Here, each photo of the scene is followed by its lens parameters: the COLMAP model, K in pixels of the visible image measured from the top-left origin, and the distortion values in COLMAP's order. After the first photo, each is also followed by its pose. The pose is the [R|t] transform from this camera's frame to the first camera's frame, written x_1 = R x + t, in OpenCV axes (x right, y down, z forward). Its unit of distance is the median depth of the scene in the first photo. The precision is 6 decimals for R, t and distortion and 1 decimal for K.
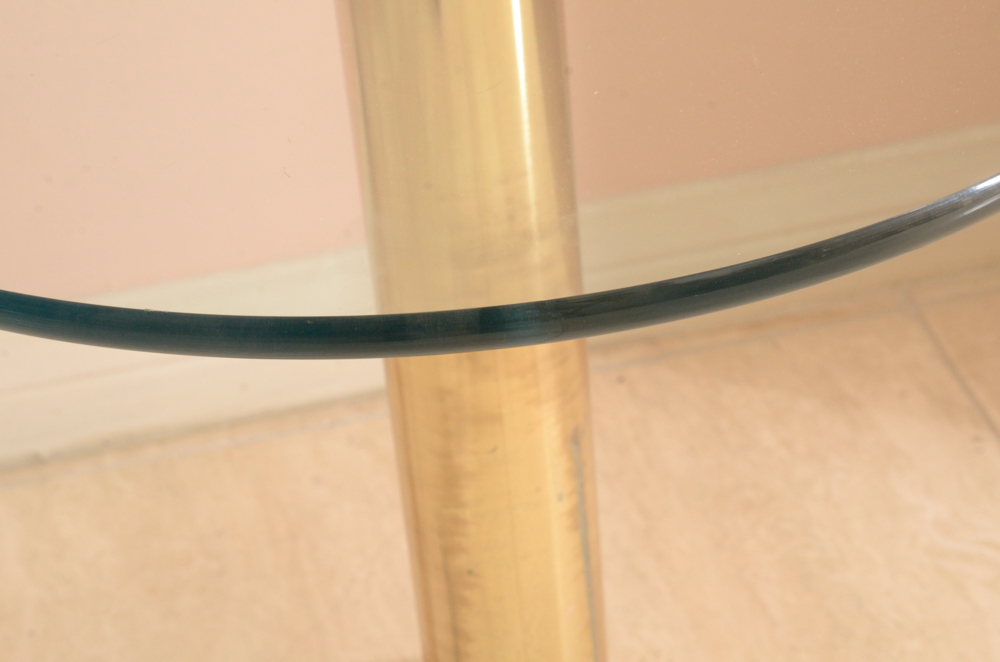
lens RADIAL K [[2421.9, 0, 500.0], [0, 2421.9, 331.0], [0, 0, 1]] dist [0.015623, 4.355098]
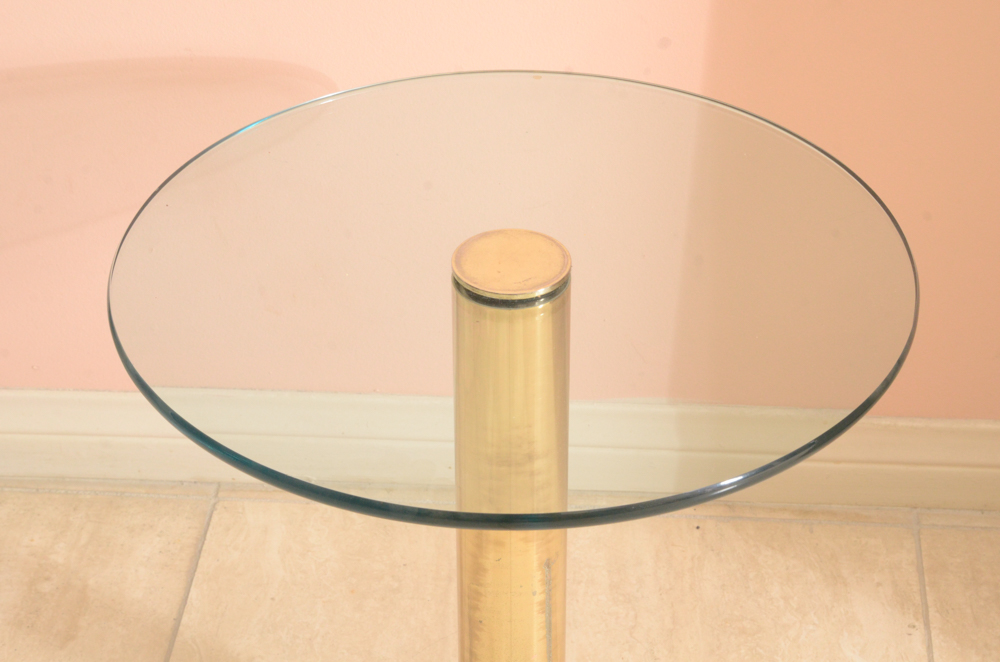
lens RADIAL K [[2498.8, 0, 500.0], [0, 2498.8, 331.0], [0, 0, 1]] dist [0.404673, 0.032621]
pose [[0.961696, 0.221349, -0.161697, 0.254180], [-0.223837, 0.974622, 0.002897, -0.120717], [0.158235, 0.033407, 0.986836, -0.858723]]
